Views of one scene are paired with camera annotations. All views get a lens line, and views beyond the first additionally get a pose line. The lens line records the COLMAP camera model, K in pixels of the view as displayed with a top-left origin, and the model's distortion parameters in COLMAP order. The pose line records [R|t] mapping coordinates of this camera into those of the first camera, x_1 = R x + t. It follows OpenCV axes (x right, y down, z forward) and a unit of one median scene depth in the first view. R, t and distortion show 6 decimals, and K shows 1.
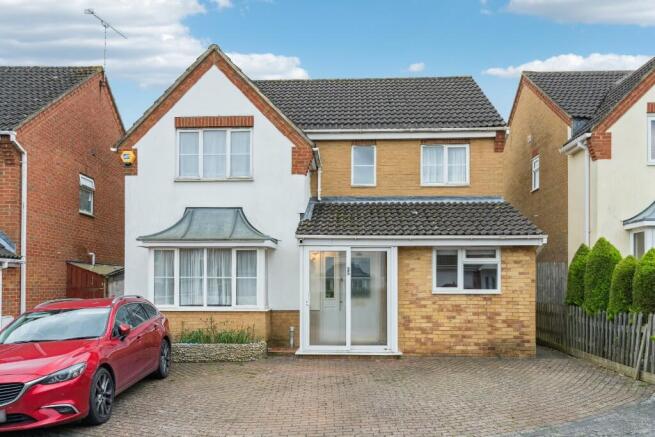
lens RADIAL K [[530.5, 0, 327.5], [0, 530.5, 249.5], [0, 0, 1]] dist [0.000786, 0.000858]
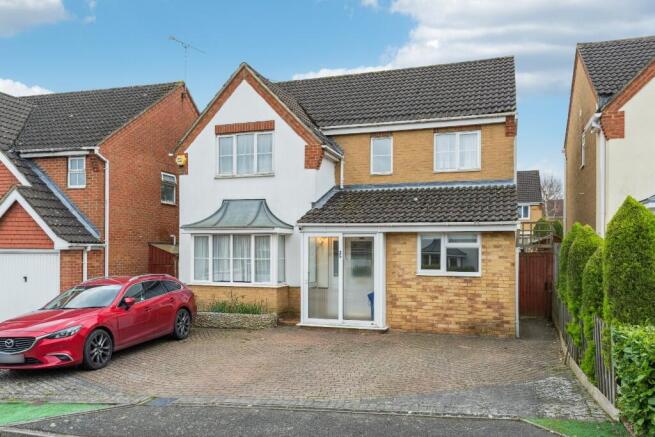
lens RADIAL K [[527.2, 0, 327.5], [0, 527.2, 218.5], [0, 0, 1]] dist [0.001151, -0.000169]
pose [[0.958740, -0.013865, -0.283946, 0.320237], [0.014383, 0.999897, -0.000262, -0.034733], [0.283921, -0.003832, 0.958840, -0.091185]]
